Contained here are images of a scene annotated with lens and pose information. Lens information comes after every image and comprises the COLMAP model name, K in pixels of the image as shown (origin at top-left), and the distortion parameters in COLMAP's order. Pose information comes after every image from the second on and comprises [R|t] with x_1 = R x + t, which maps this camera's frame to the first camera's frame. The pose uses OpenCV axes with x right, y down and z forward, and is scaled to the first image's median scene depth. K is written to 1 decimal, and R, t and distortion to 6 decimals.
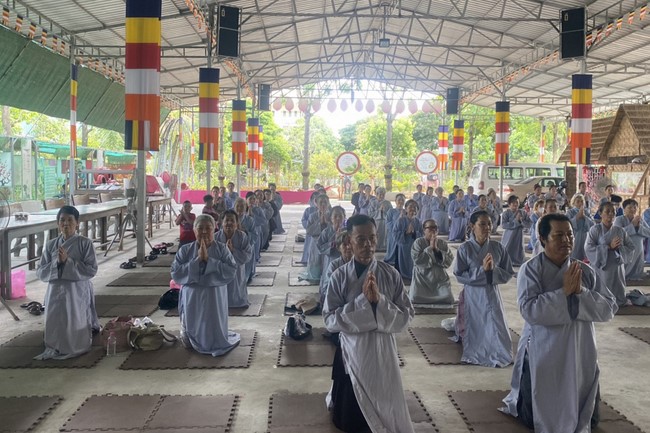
lens RADIAL K [[539.0, 0, 321.0], [0, 539.0, 196.1], [0, 0, 1]] dist [0.083319, -0.143754]
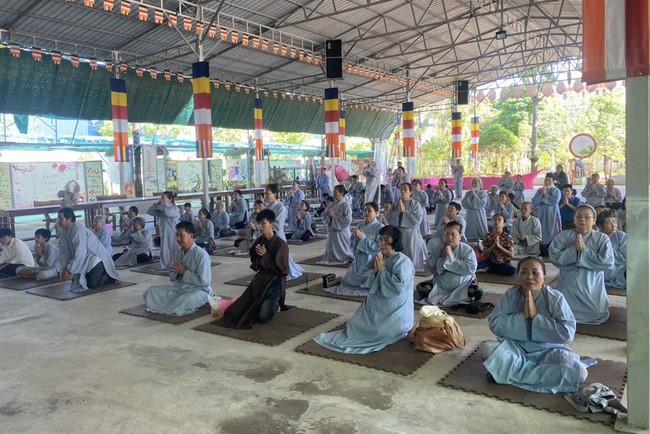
lens RADIAL K [[498.3, 0, 318.1], [0, 498.3, 193.2], [0, 0, 1]] dist [0.063799, -0.101670]
pose [[0.793693, -0.007077, -0.608277, 0.356562], [0.019428, 0.999717, 0.013719, 0.003753], [0.608008, -0.022706, 0.793606, 0.001539]]
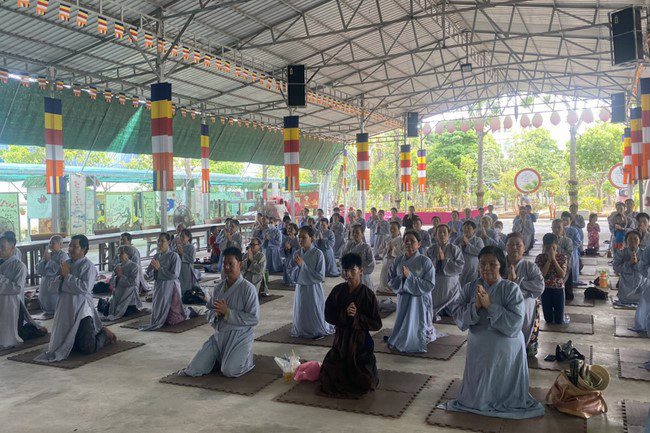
lens RADIAL K [[539.0, 0, 321.0], [0, 539.0, 196.1], [0, 0, 1]] dist [0.083319, -0.143754]
pose [[0.878604, -0.035685, -0.476215, 0.300398], [0.018058, 0.998974, -0.041540, -0.001160], [0.477209, 0.027897, 0.878347, -0.025925]]
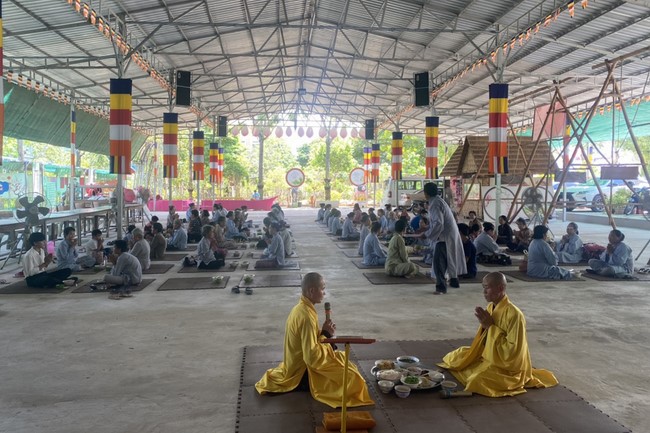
lens RADIAL K [[496.7, 0, 315.2], [0, 496.7, 195.9], [0, 0, 1]] dist [0.057689, -0.088749]
pose [[0.999160, -0.008688, 0.040042, 0.081147], [0.009507, 0.999748, -0.020325, 0.007681], [-0.039855, 0.020689, 0.998991, -0.217196]]
